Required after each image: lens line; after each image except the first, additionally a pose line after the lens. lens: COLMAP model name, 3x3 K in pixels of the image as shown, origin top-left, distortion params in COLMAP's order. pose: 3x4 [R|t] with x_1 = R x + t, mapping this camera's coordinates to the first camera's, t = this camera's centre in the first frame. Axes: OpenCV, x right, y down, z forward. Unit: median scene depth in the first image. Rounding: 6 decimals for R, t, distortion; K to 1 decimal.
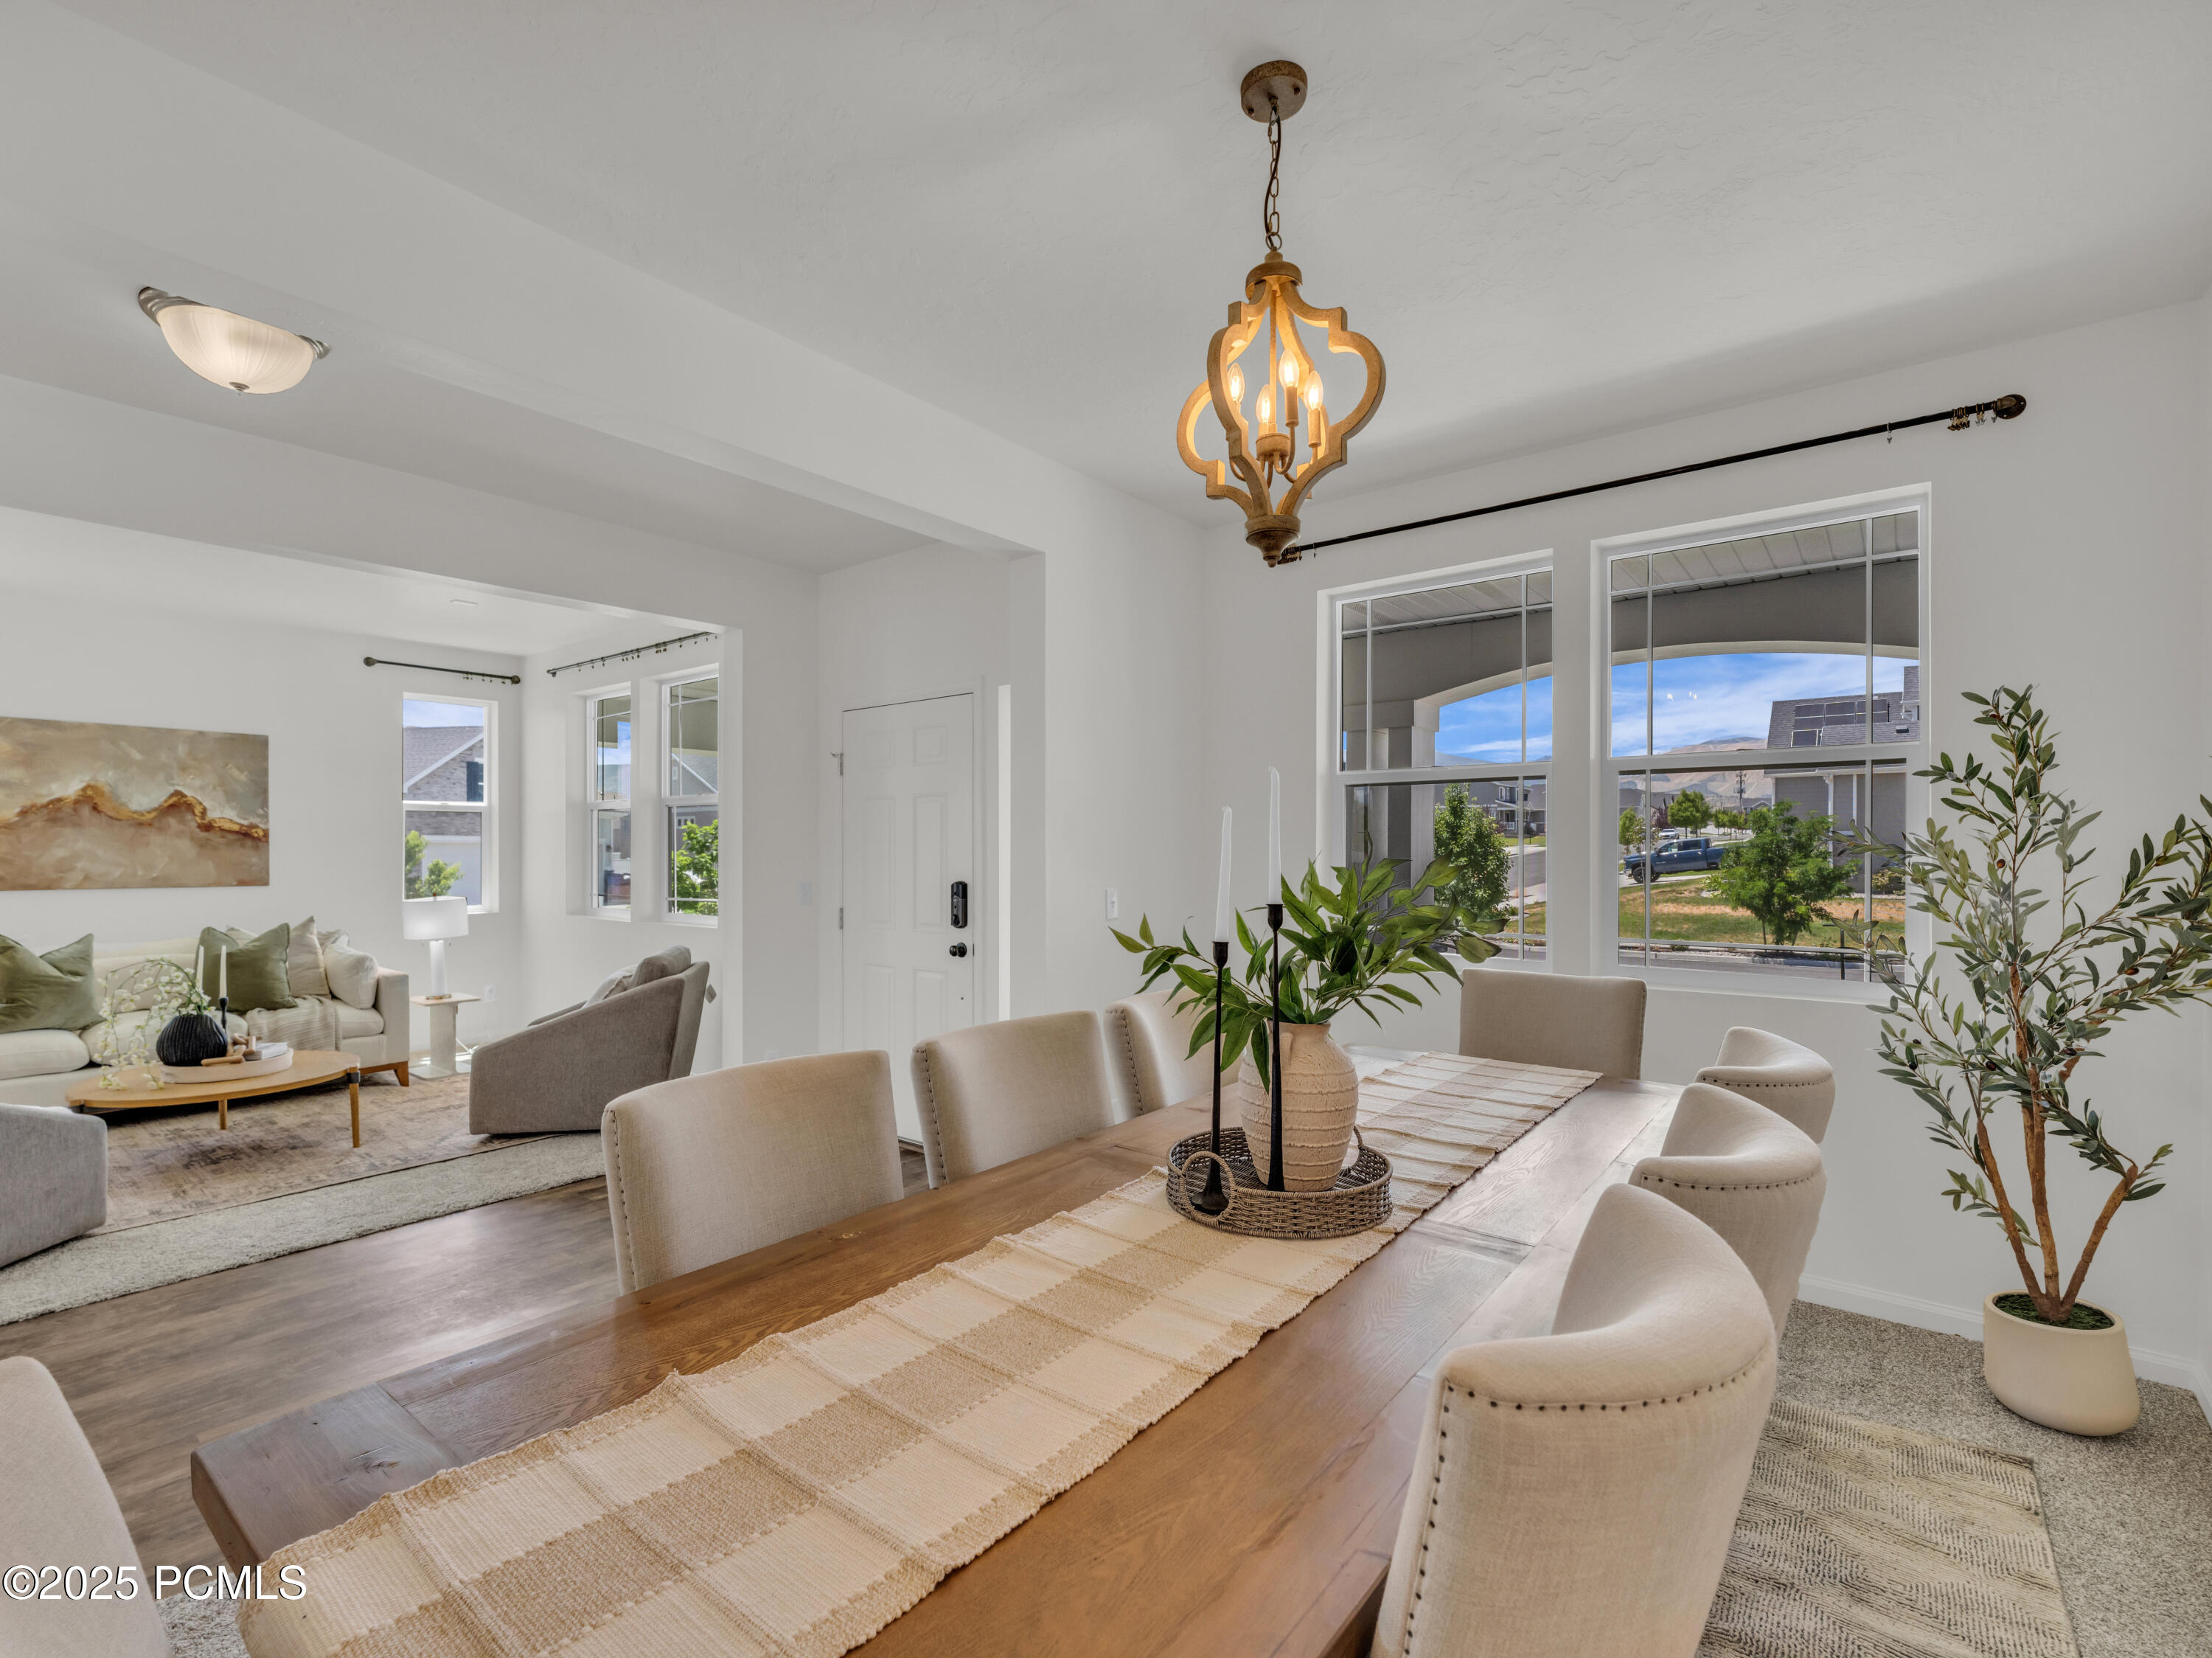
lens RADIAL K [[1036.8, 0, 1104.9], [0, 1036.8, 843.3], [0, 0, 1]] dist [-0.000029, -0.000120]
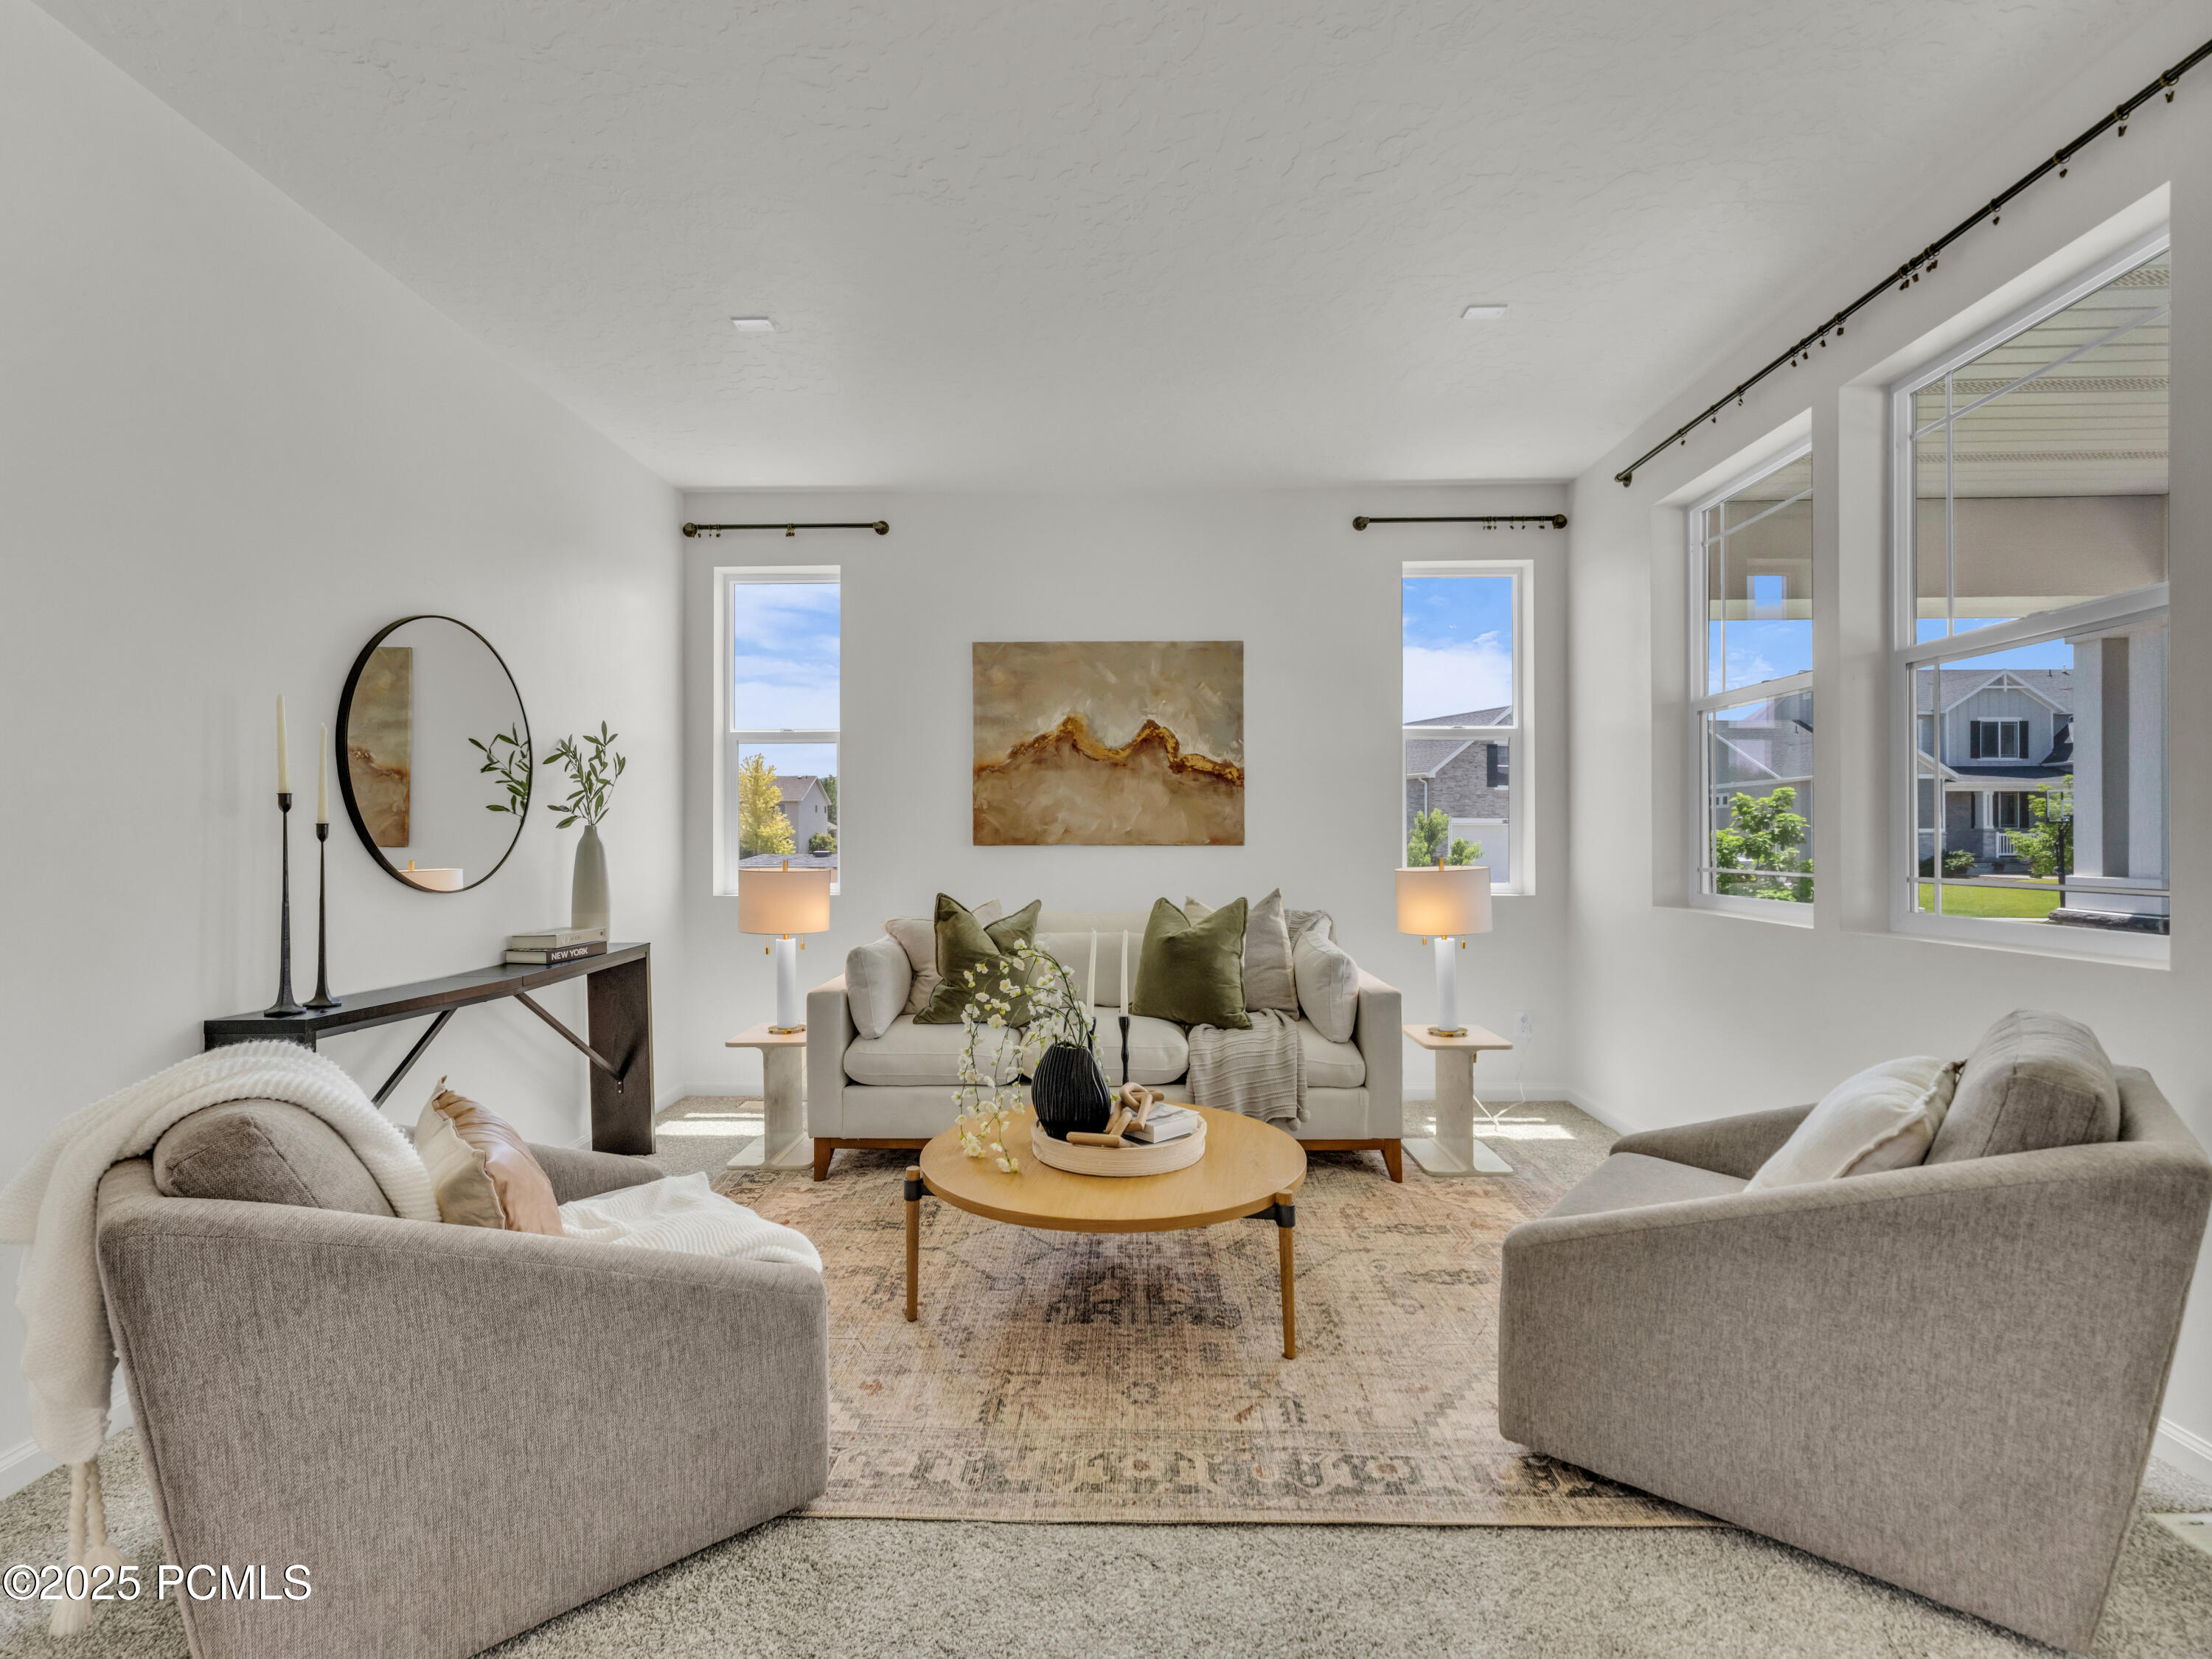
lens RADIAL K [[1036.7, 0, 1104.9], [0, 1036.7, 843.8], [0, 0, 1]] dist [-0.000029, -0.000120]
pose [[0.618100, 0.005049, -0.786084, -0.311130], [0.004921, 0.999935, 0.010292, 0.034005], [0.786084, -0.010230, 0.618035, 0.502641]]
